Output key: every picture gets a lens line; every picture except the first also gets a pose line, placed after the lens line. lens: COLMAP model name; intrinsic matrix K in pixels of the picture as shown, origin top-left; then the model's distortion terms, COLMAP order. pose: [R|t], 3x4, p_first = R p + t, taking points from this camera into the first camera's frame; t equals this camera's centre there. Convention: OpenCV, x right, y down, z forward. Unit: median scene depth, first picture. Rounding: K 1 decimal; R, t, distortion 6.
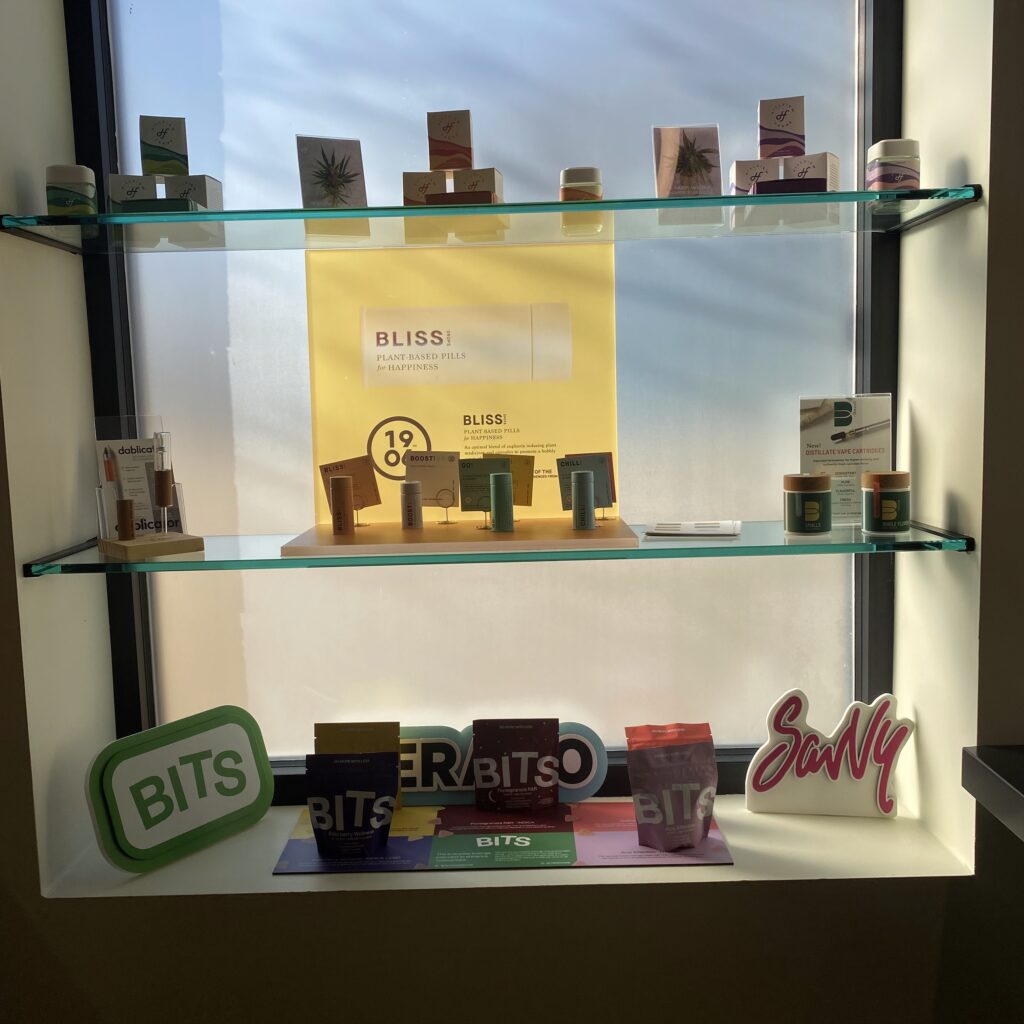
lens RADIAL K [[1038.0, 0, 509.6], [0, 1038.0, 495.0], [0, 0, 1]] dist [0.149460, -0.440007]
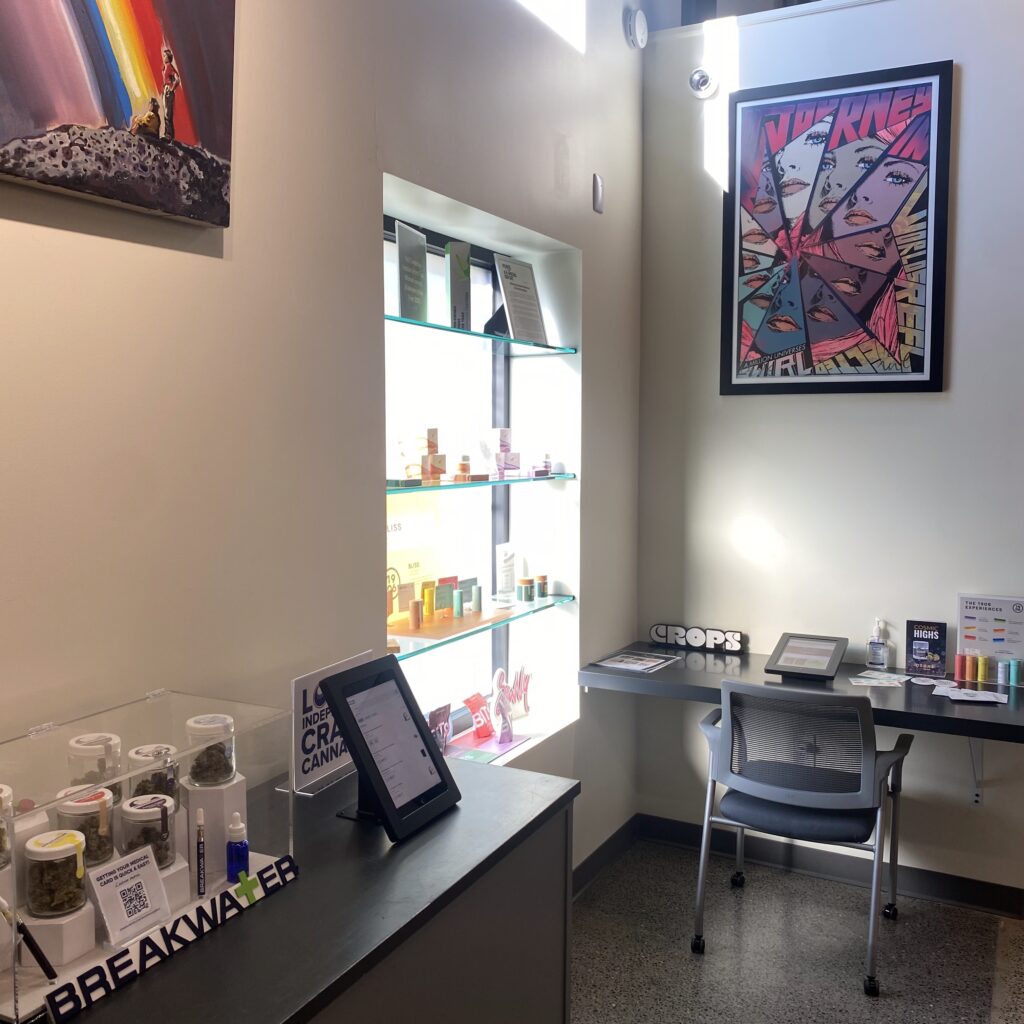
lens RADIAL K [[1020.2, 0, 487.4], [0, 1020.2, 495.6], [0, 0, 1]] dist [-0.007434, -0.008429]
pose [[0.465201, -0.030411, 0.884683, -1.790640], [0.075169, 0.997157, -0.005250, -0.196088], [-0.882008, 0.068943, 0.466164, -0.079415]]
